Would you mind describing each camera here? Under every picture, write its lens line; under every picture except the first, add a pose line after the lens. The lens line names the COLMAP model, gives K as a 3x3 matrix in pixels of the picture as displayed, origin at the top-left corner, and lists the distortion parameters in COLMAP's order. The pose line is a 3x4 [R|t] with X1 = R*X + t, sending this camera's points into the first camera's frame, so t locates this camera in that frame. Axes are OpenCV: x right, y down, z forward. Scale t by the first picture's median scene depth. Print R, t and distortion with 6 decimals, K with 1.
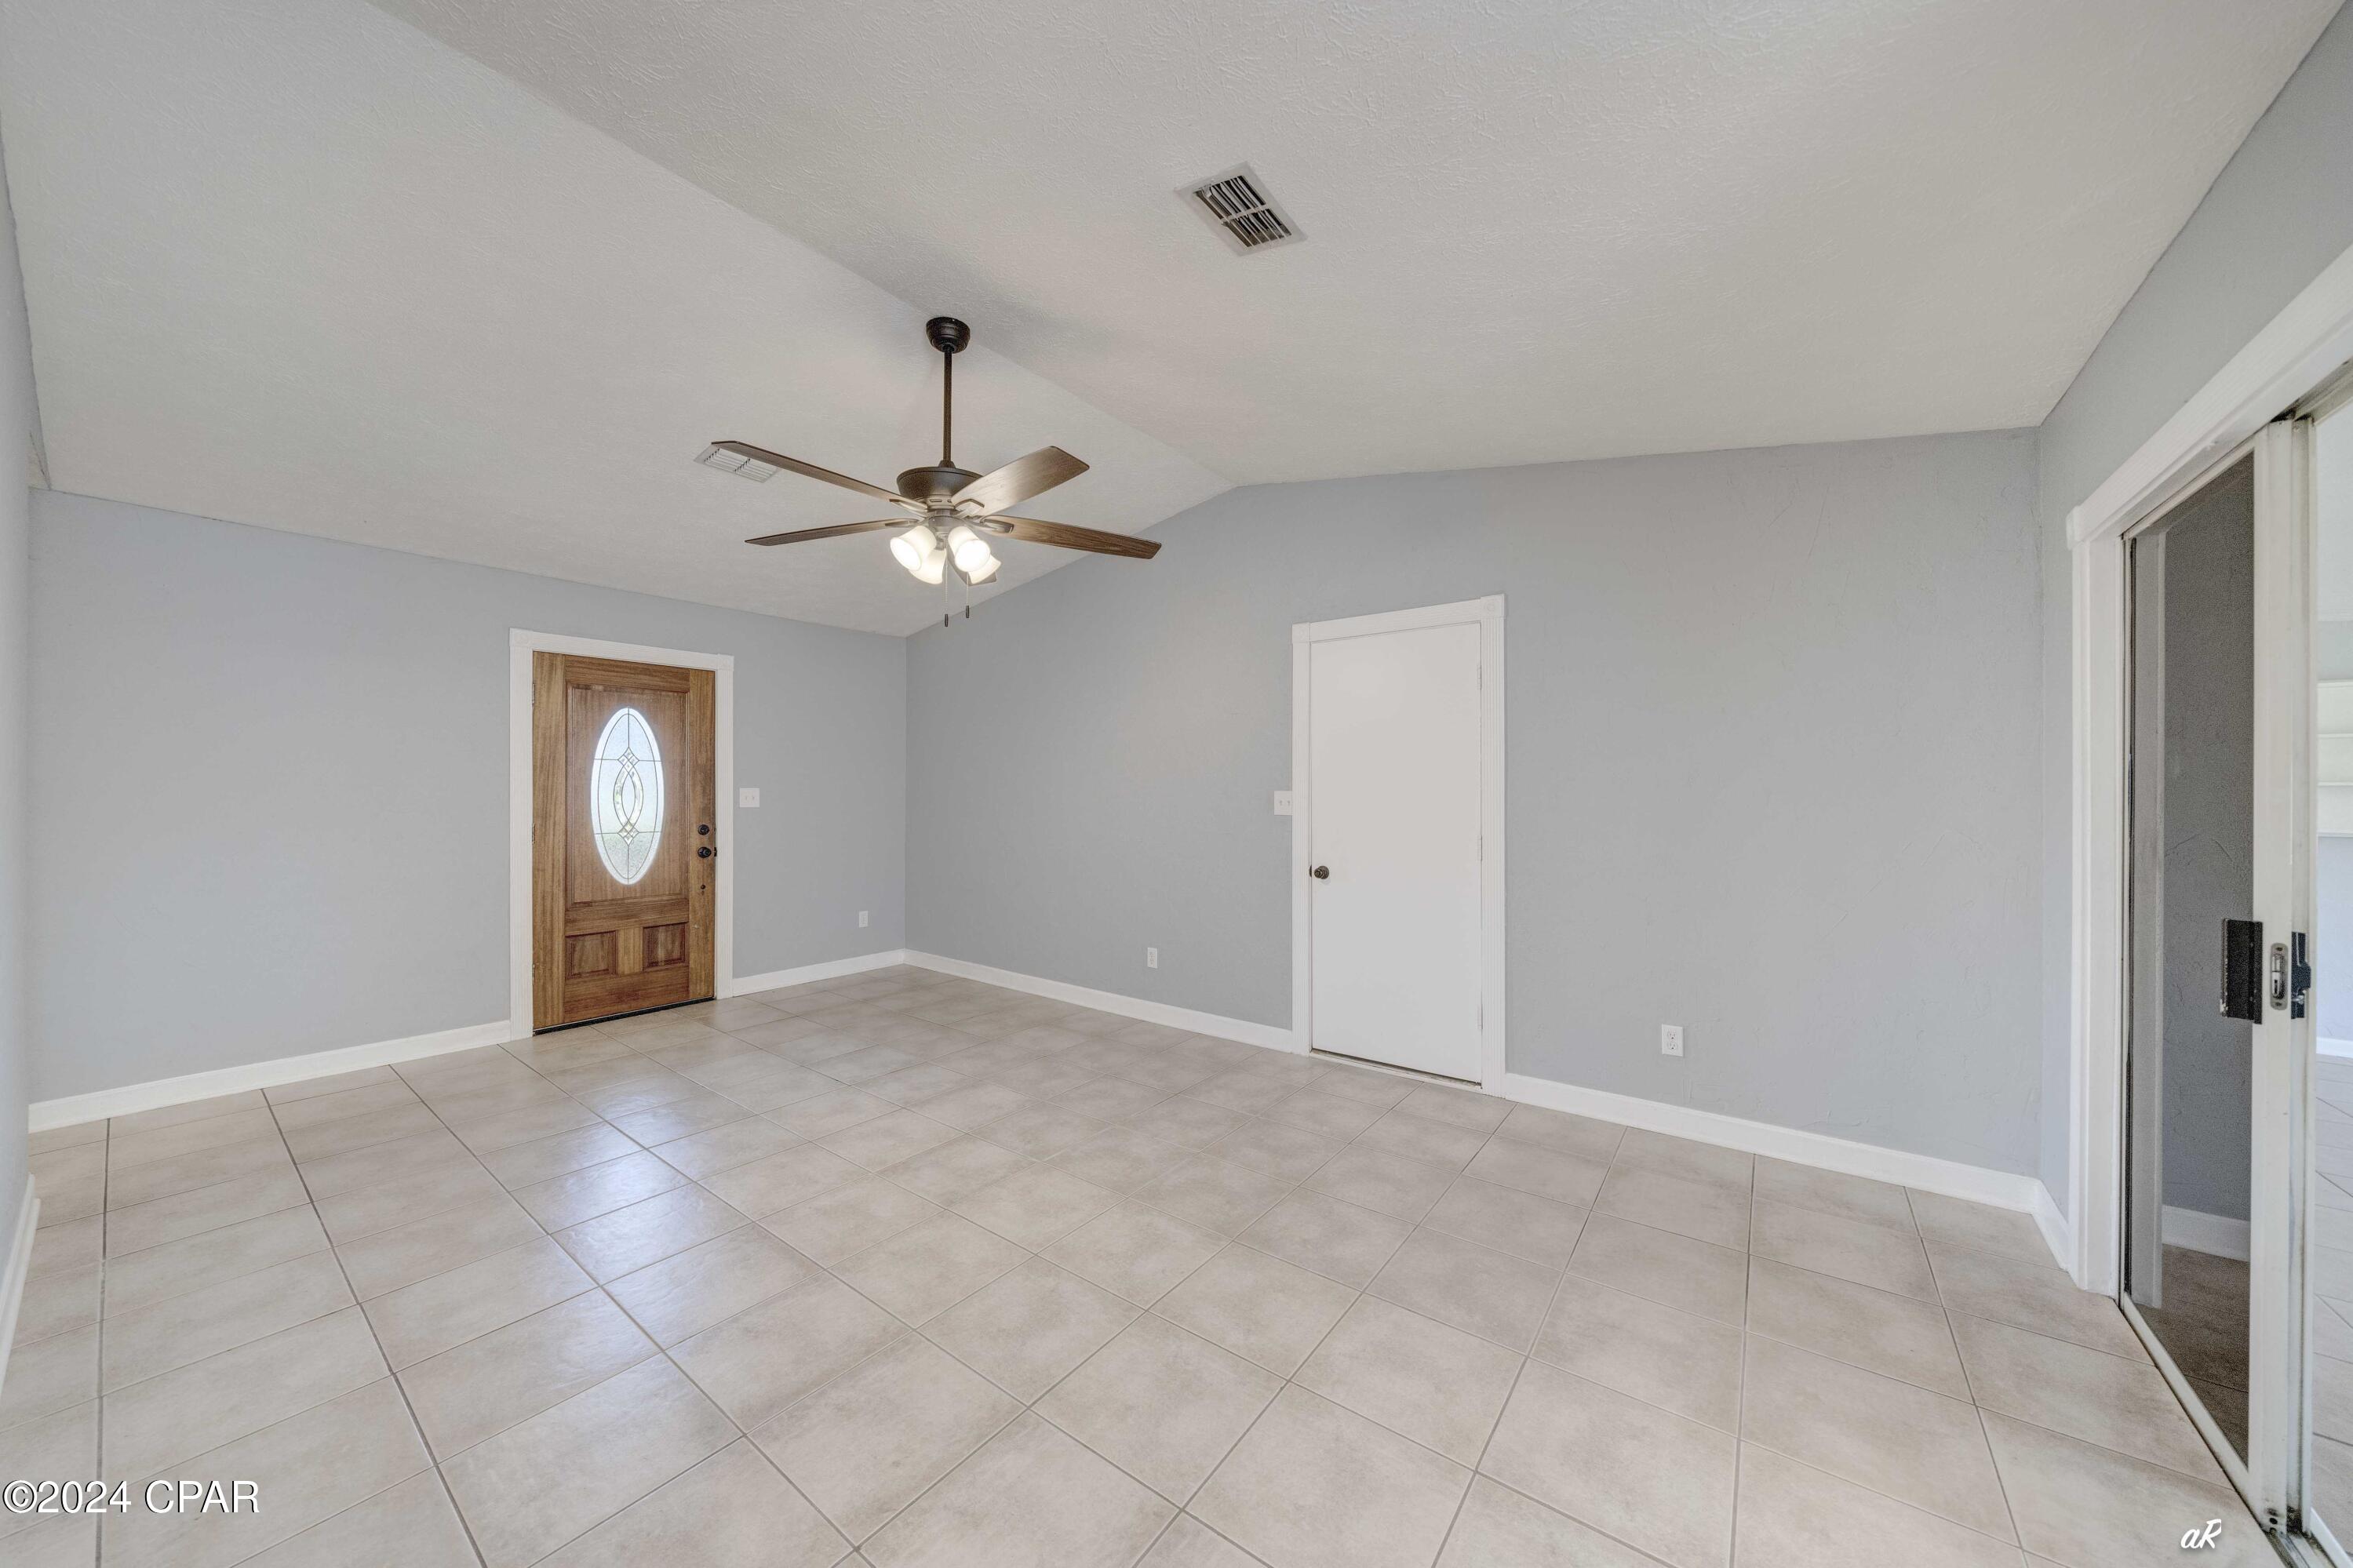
lens RADIAL K [[805.1, 0, 1171.1], [0, 805.1, 790.6], [0, 0, 1]] dist [-0.006862, -0.000028]
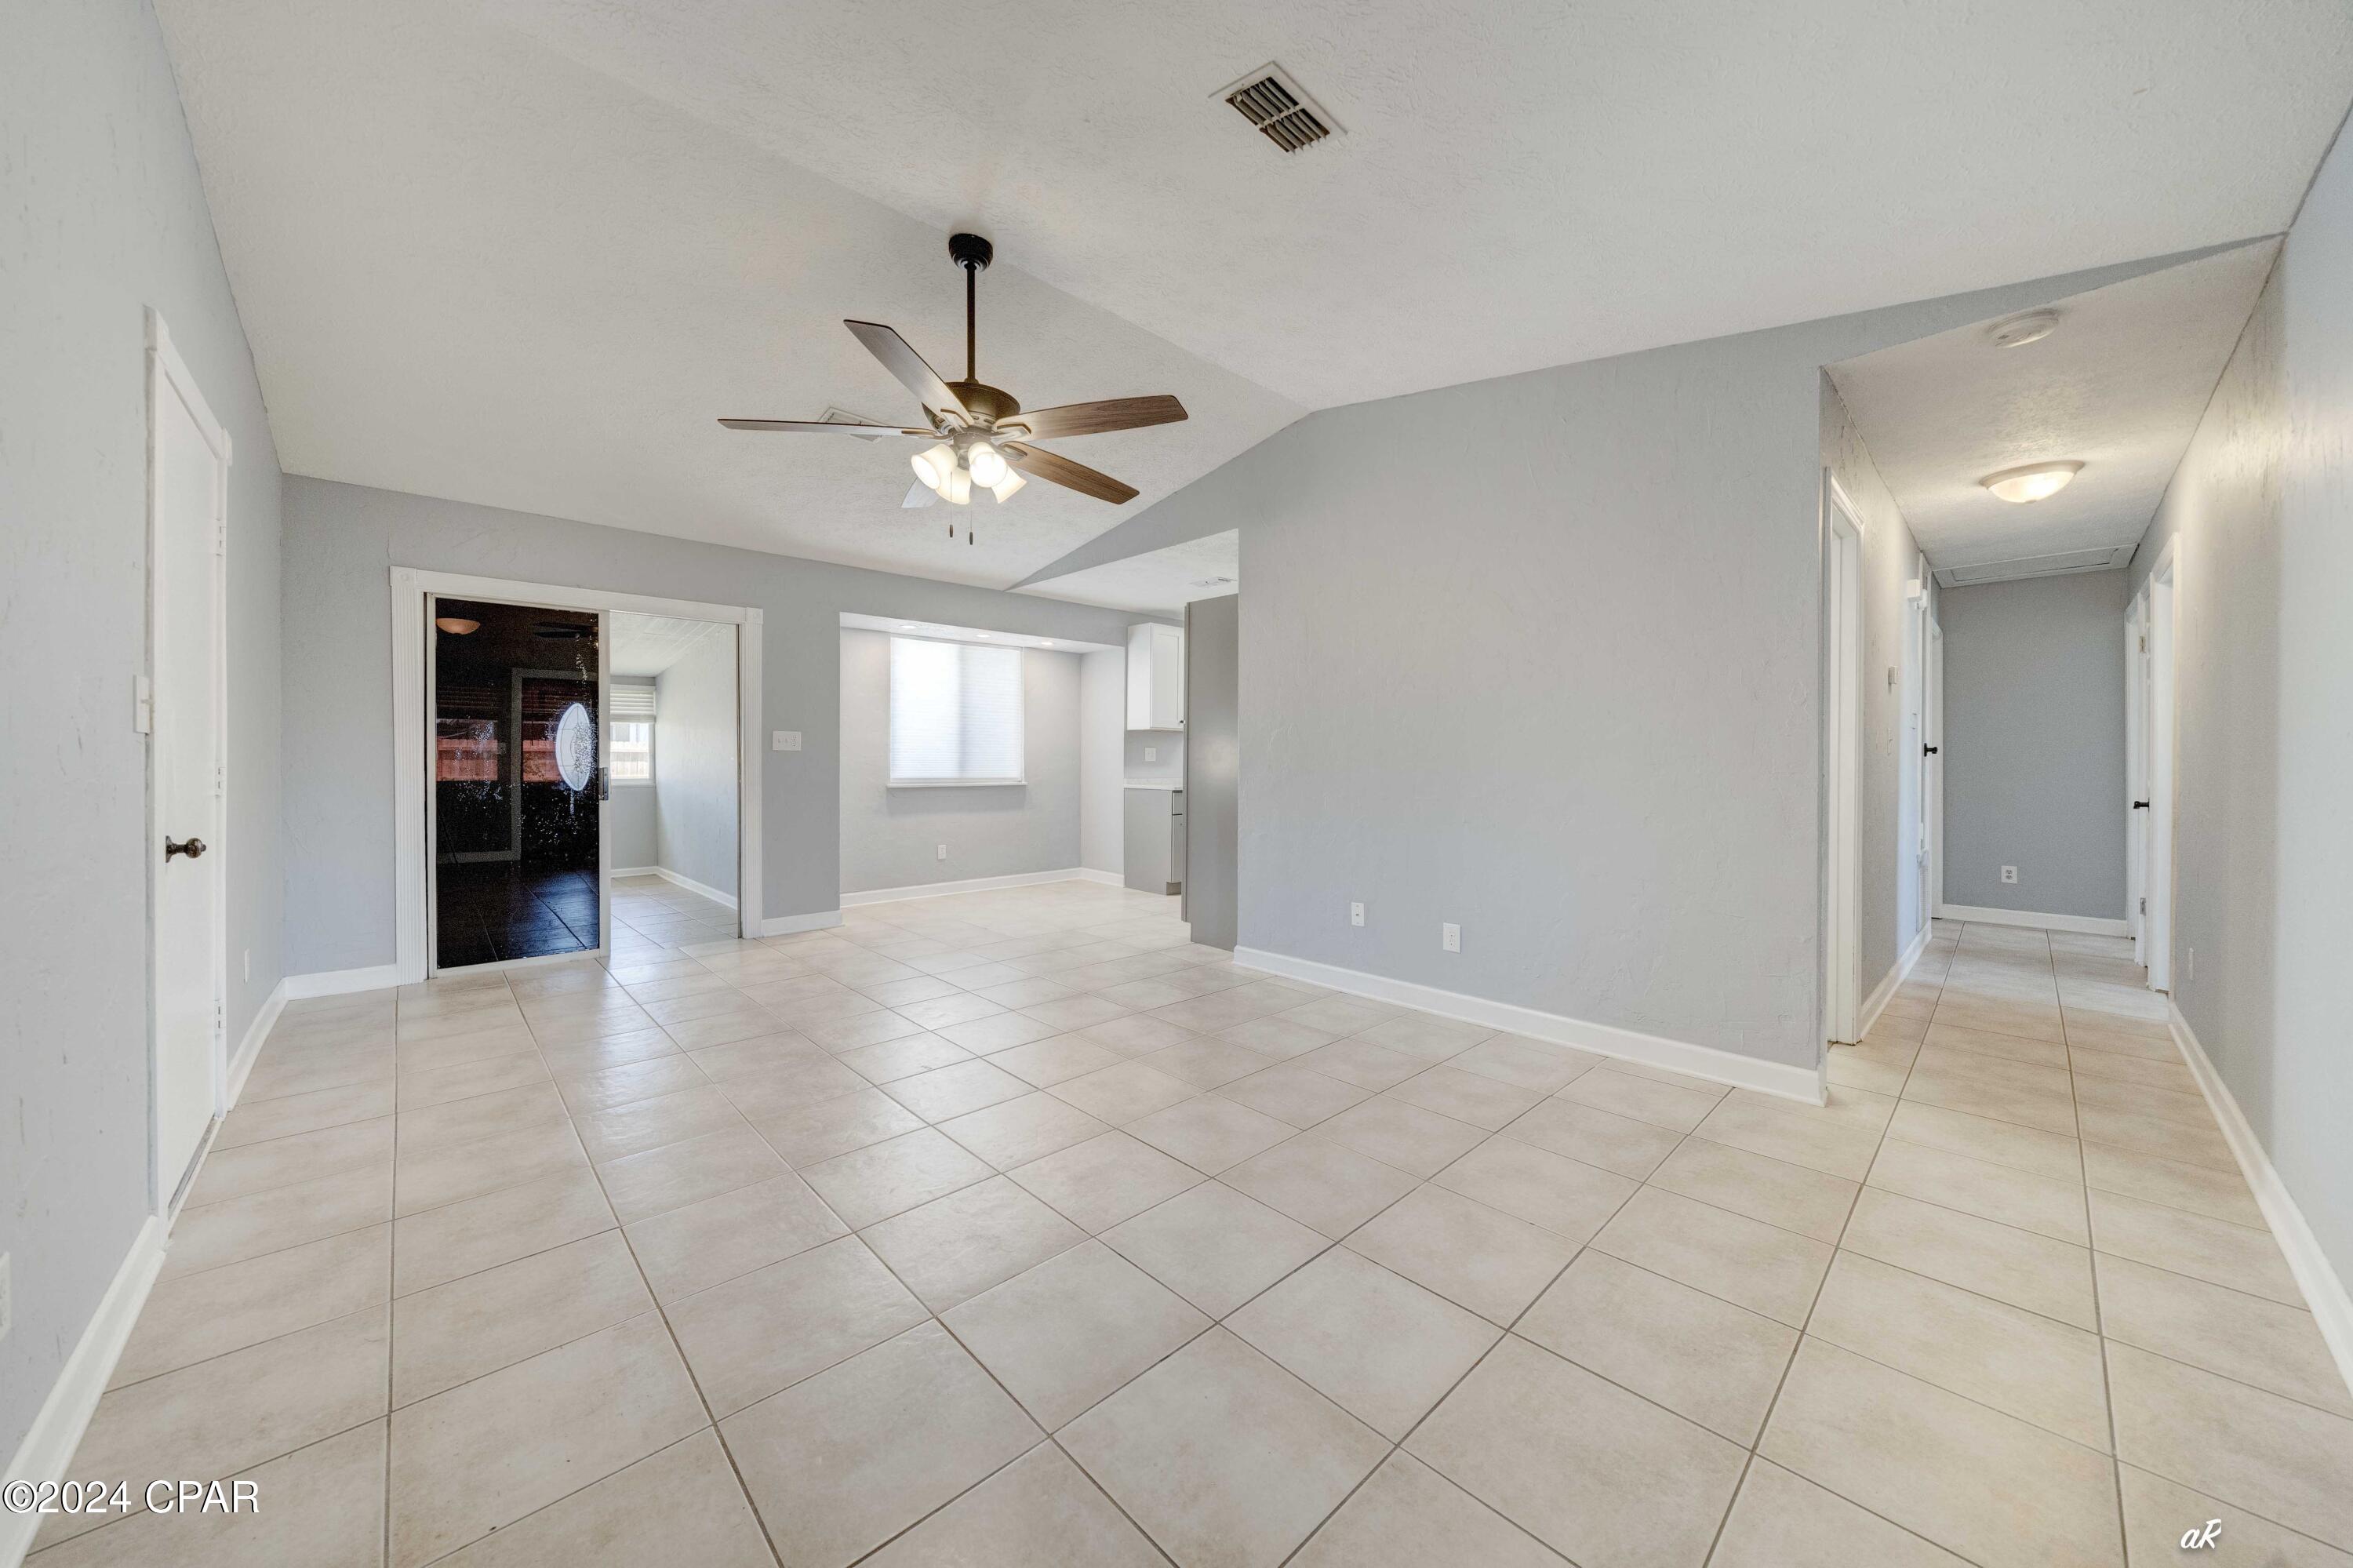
lens RADIAL K [[813.0, 0, 1172.0], [0, 813.0, 761.3], [0, 0, 1]] dist [0.000818, -0.000001]
pose [[-0.986937, -0.004448, 0.161048, -0.428985], [-0.003880, 0.999985, 0.003845, 0.037791], [-0.161063, 0.003170, -0.986939, 1.226379]]
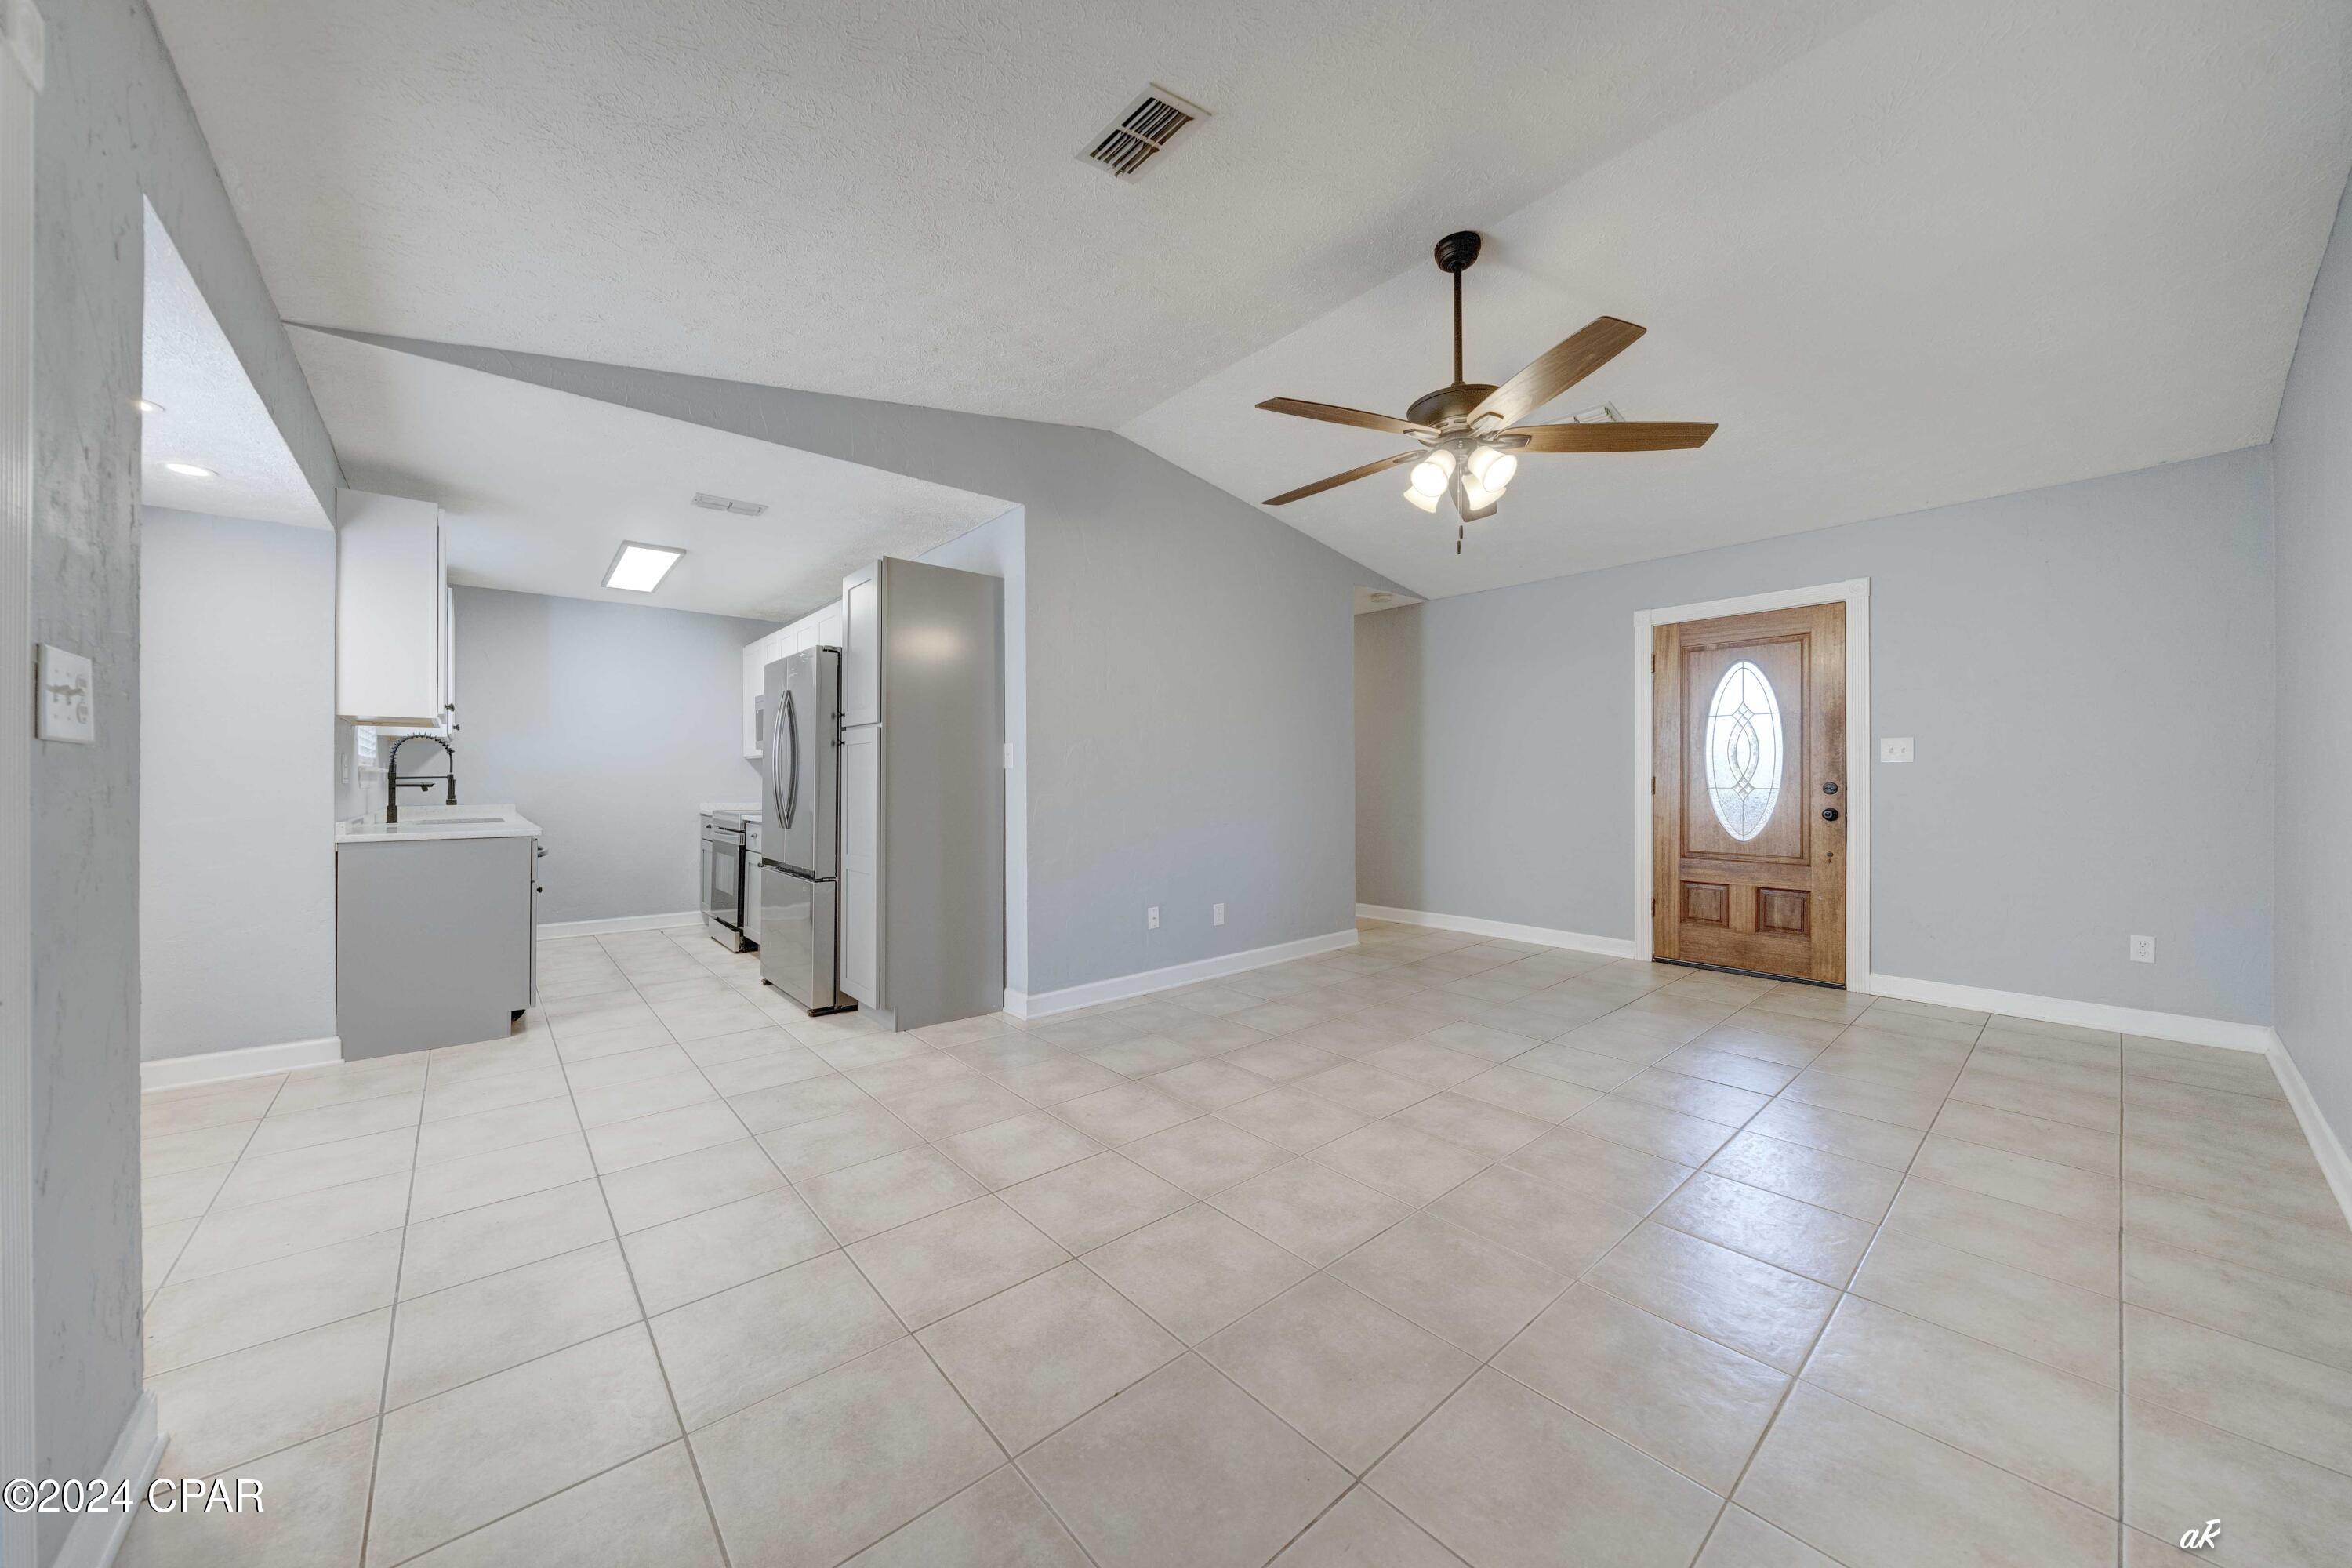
lens RADIAL K [[819.9, 0, 1170.6], [0, 819.9, 776.8], [0, 0, 1]] dist [-0.005937, 0.000026]
pose [[-0.212699, -0.001239, -0.977117, 0.474400], [0.002159, 0.999996, -0.001737, 0.040021], [0.977115, -0.002479, -0.212695, 0.544502]]
